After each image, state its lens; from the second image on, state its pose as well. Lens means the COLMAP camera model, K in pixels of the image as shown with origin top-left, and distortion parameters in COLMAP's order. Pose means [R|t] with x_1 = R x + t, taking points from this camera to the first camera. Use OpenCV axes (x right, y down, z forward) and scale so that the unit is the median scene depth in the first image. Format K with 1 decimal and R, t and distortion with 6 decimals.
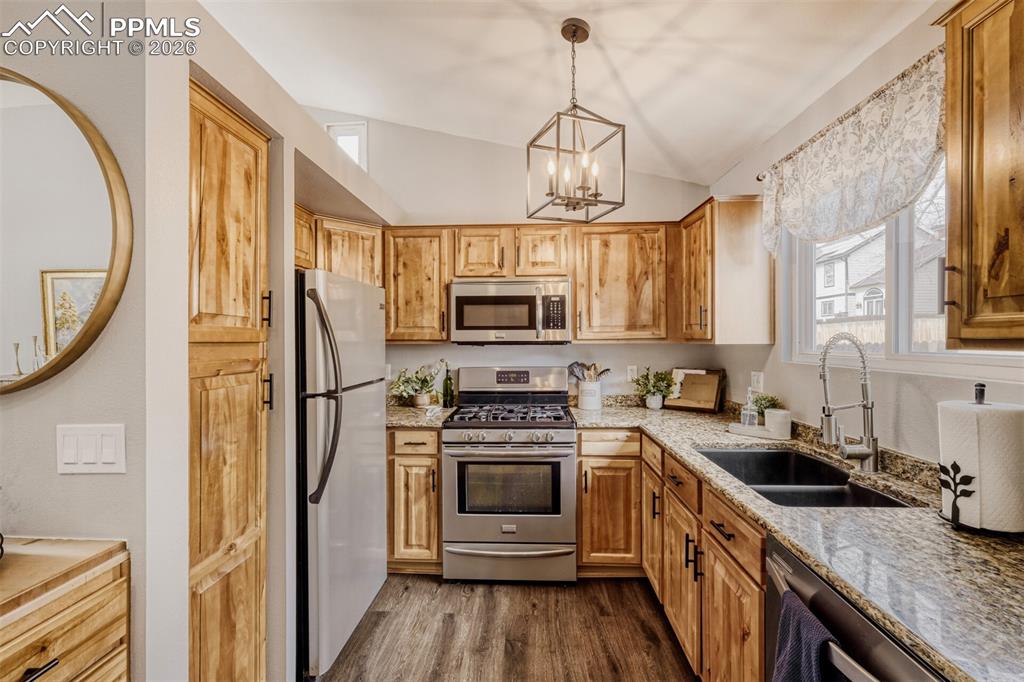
lens RADIAL K [[452.2, 0, 514.6], [0, 452.2, 342.3], [0, 0, 1]] dist [-0.001042, -0.000025]
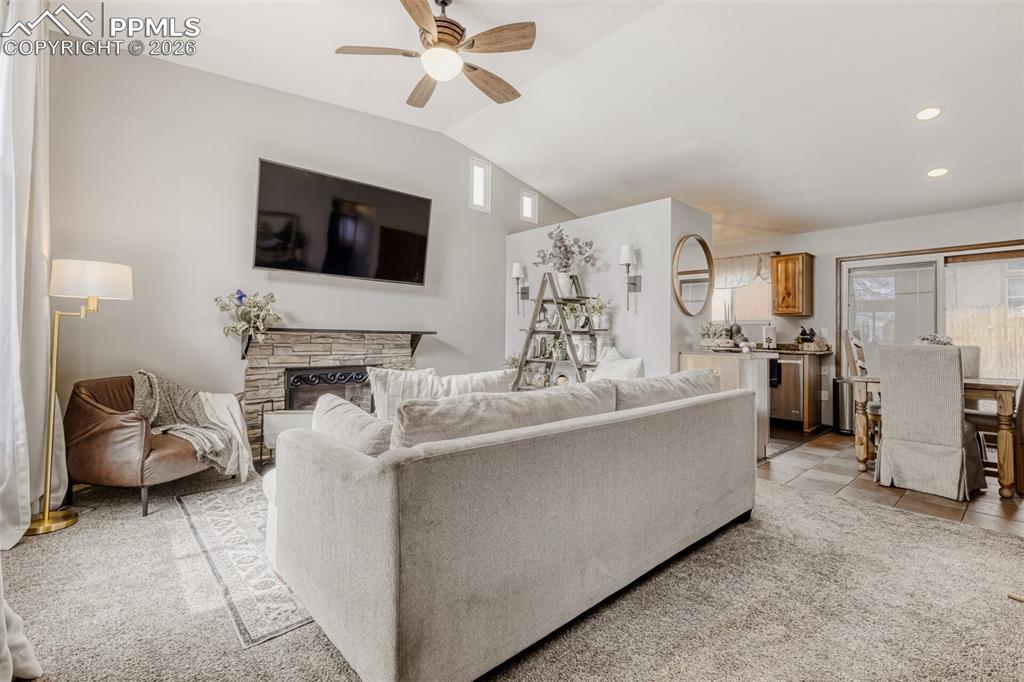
lens RADIAL K [[451.5, 0, 511.1], [0, 451.5, 328.2], [0, 0, 1]] dist [0.000775, 0.000079]
pose [[0.724358, 0.032595, 0.688653, -2.142107], [-0.017685, 0.999432, -0.028702, 0.159664], [-0.689197, 0.008612, 0.724523, -0.337420]]
